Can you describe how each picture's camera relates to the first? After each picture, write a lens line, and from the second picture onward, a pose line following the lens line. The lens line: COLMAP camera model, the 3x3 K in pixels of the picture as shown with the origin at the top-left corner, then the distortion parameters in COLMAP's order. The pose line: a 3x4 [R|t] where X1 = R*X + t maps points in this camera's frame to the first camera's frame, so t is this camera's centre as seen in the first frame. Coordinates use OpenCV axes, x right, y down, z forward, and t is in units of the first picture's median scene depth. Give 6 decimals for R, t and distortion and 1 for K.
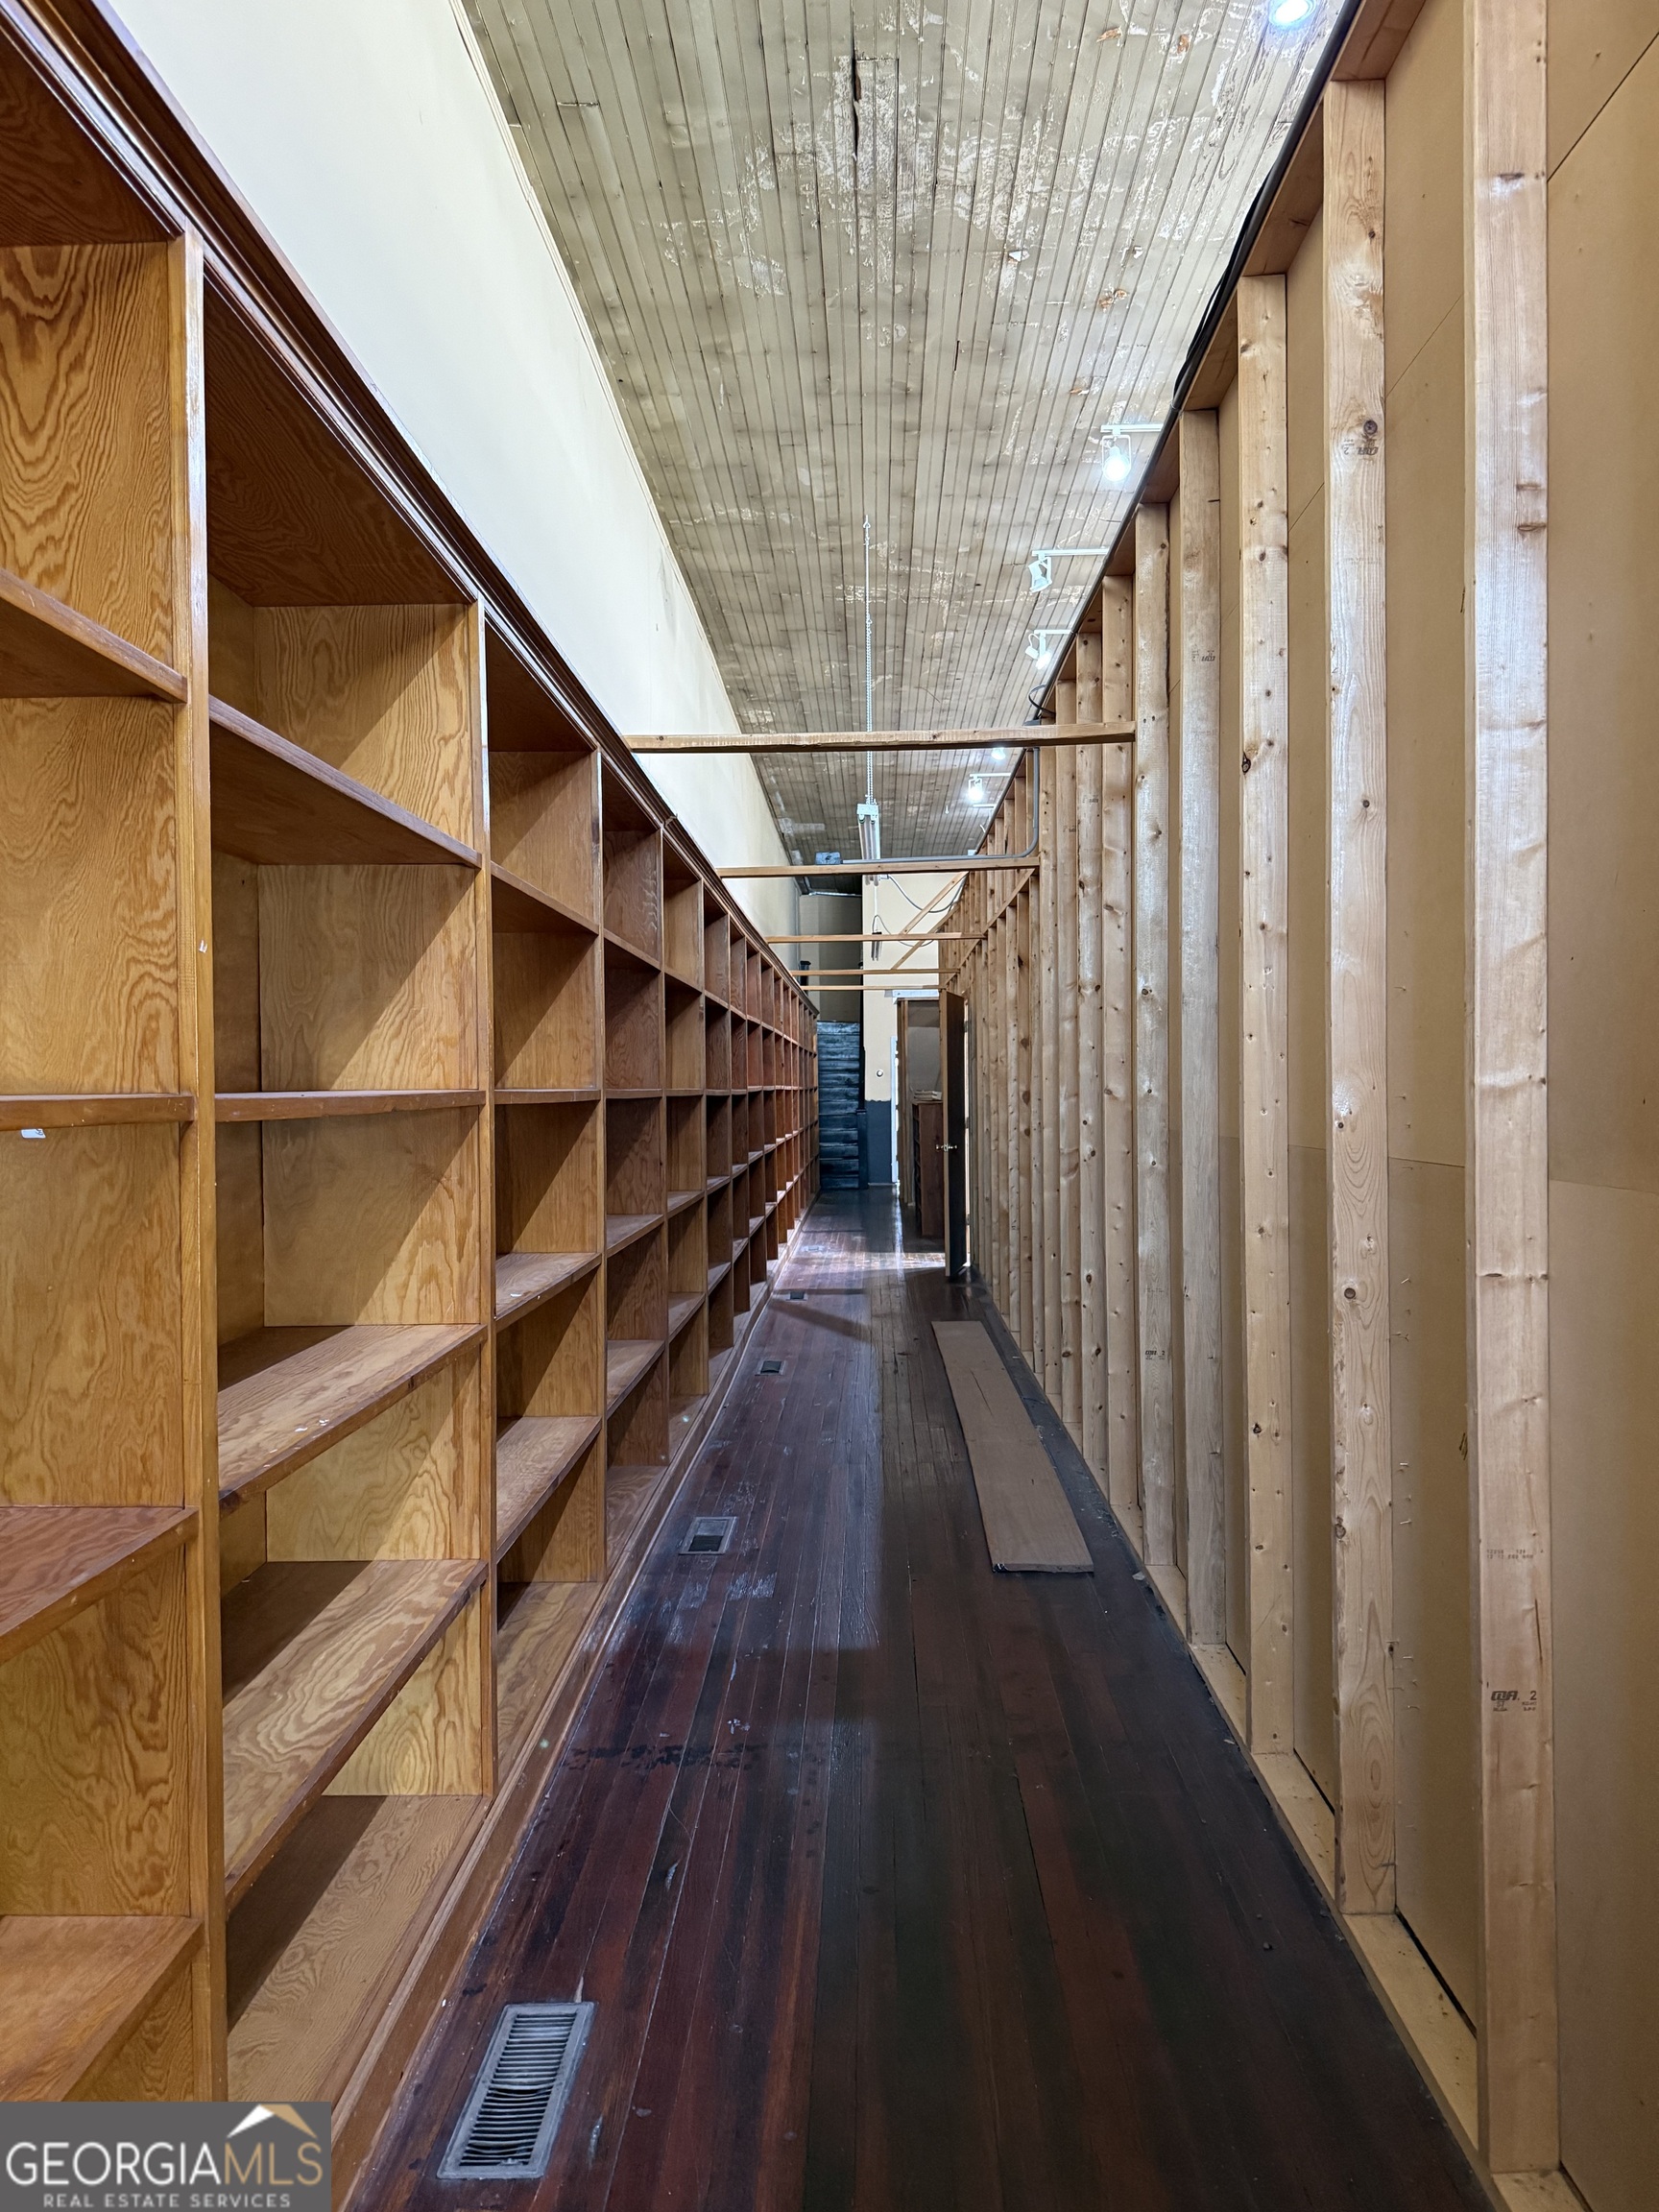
lens RADIAL K [[1561.1, 0, 832.8], [0, 1561.1, 1108.7], [0, 0, 1]] dist [0.019430, -0.028025]
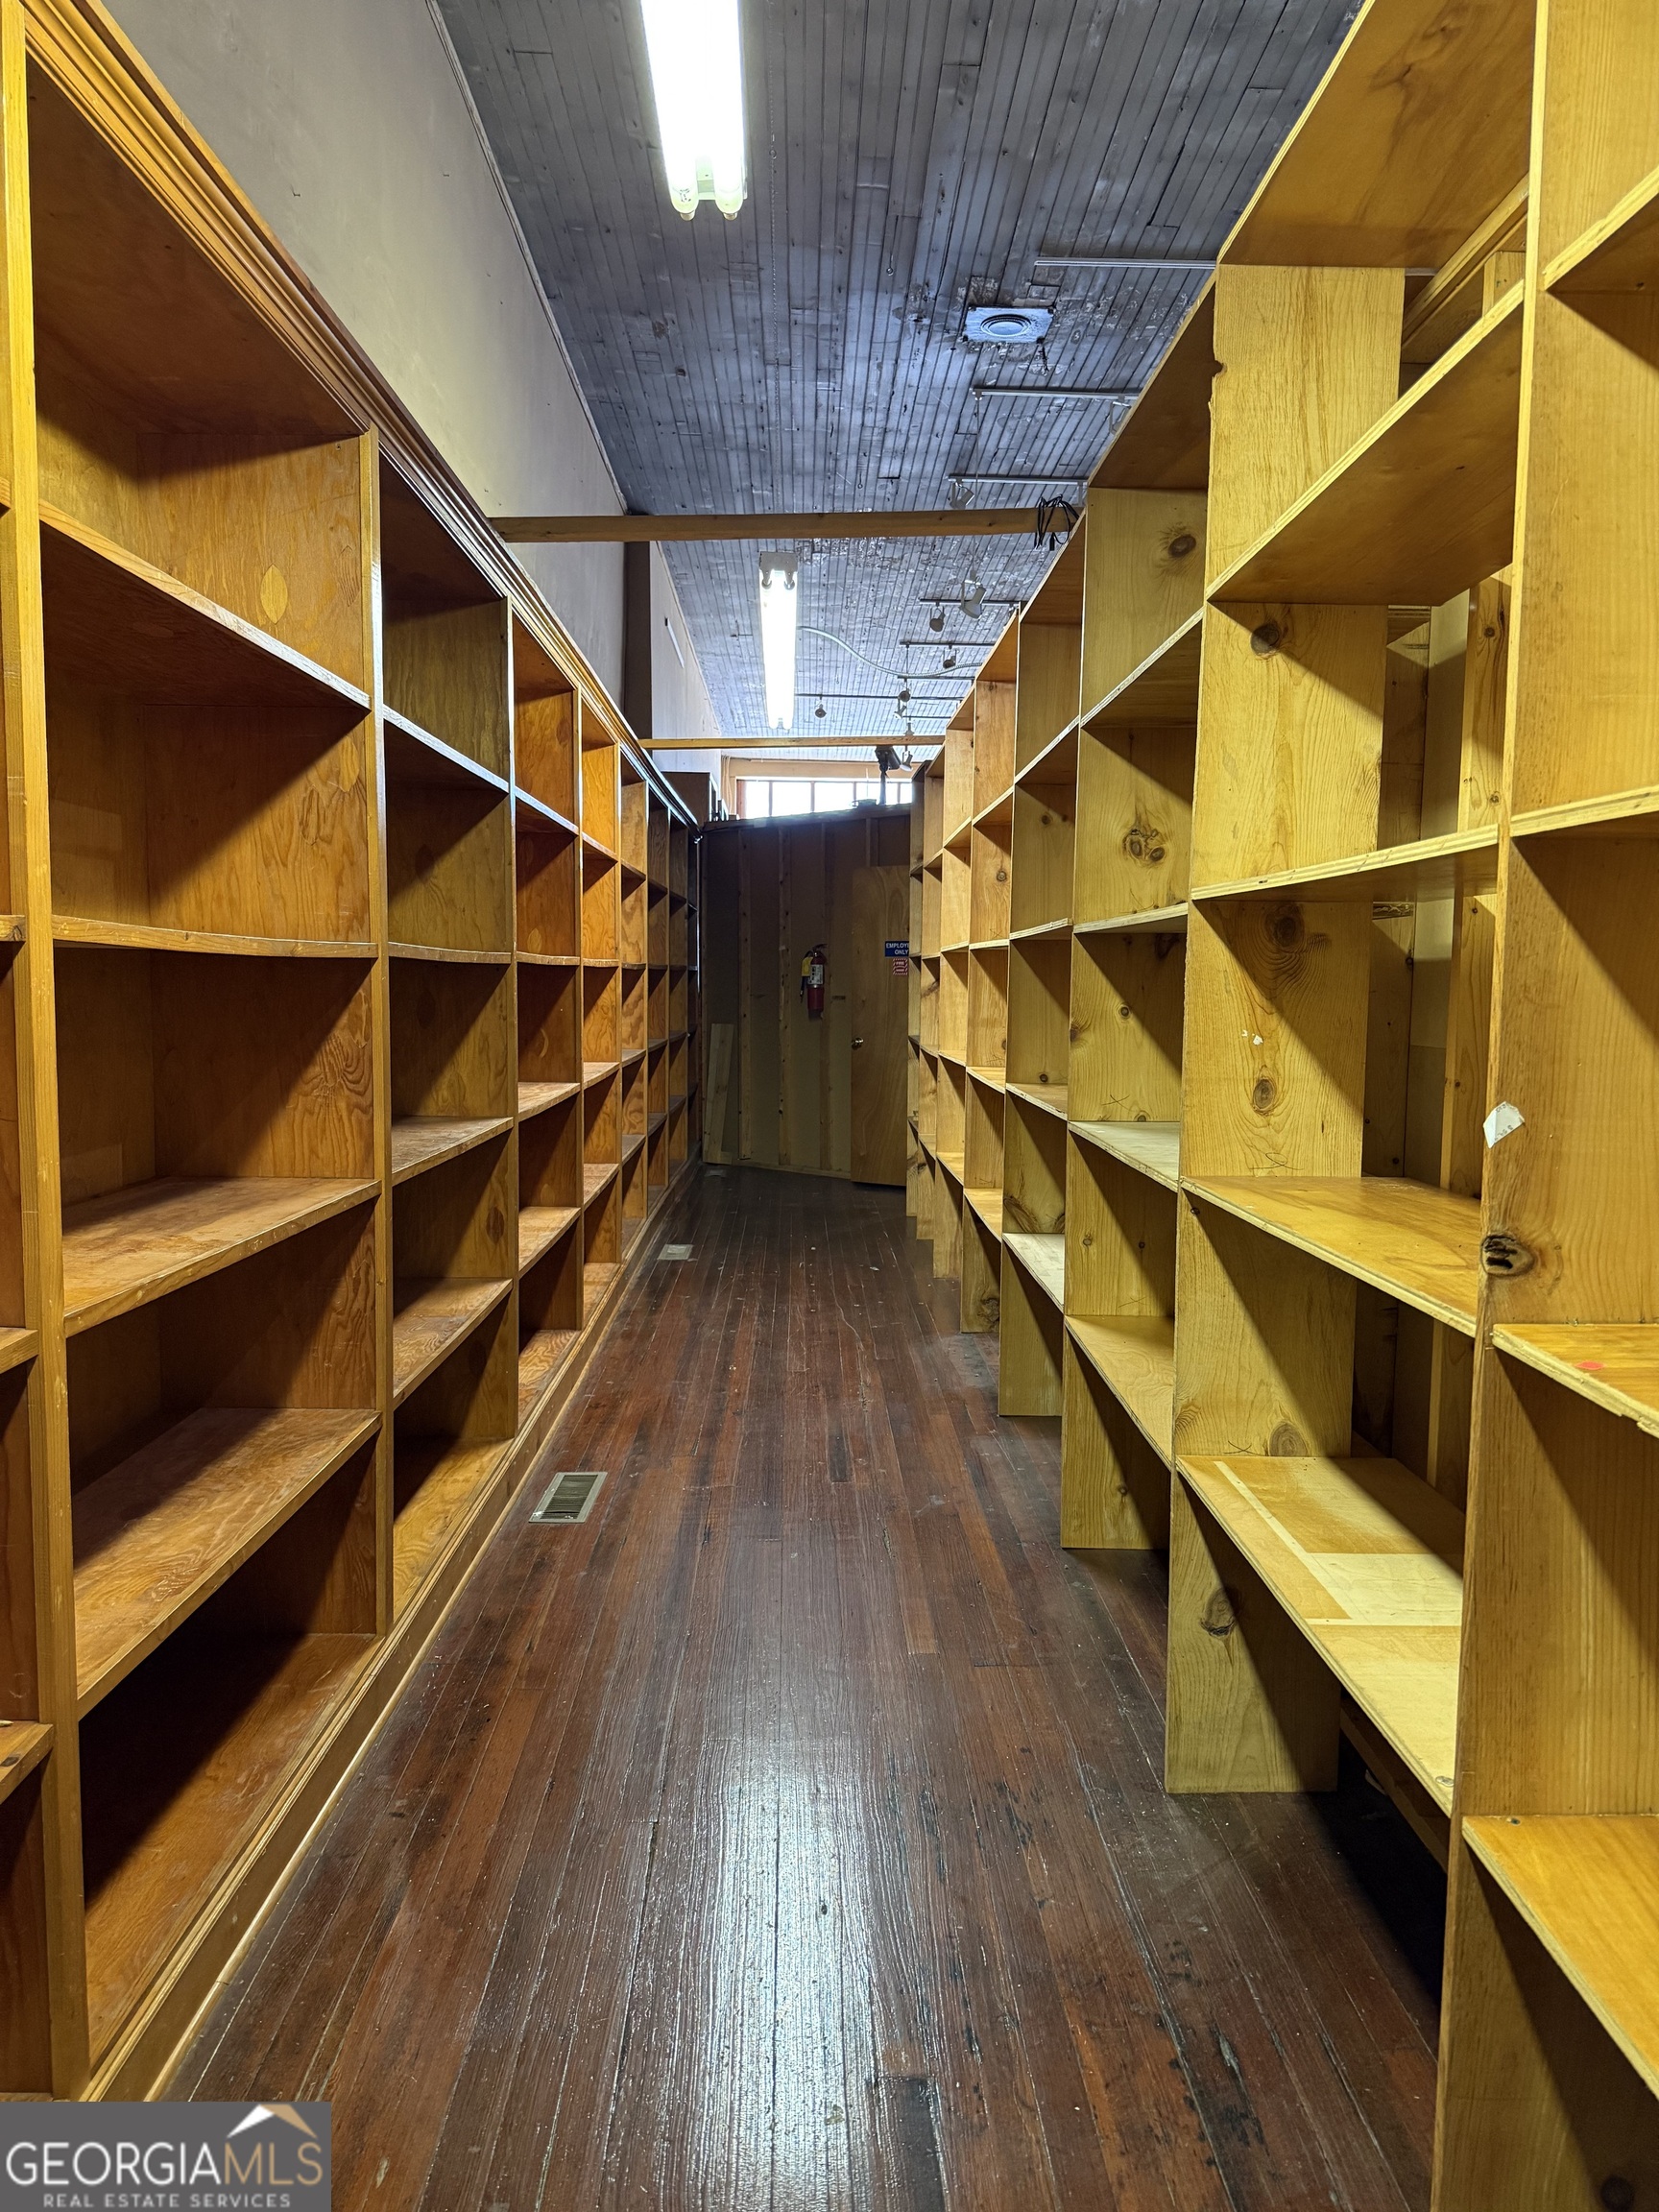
lens RADIAL K [[1561.1, 0, 829.1], [0, 1561.1, 1100.7], [0, 0, 1]] dist [0.019430, -0.028025]
pose [[0.998442, 0.010477, 0.054804, 0.008857], [-0.014847, 0.996688, 0.079958, -0.002883], [-0.053785, -0.080648, 0.995291, 0.286557]]
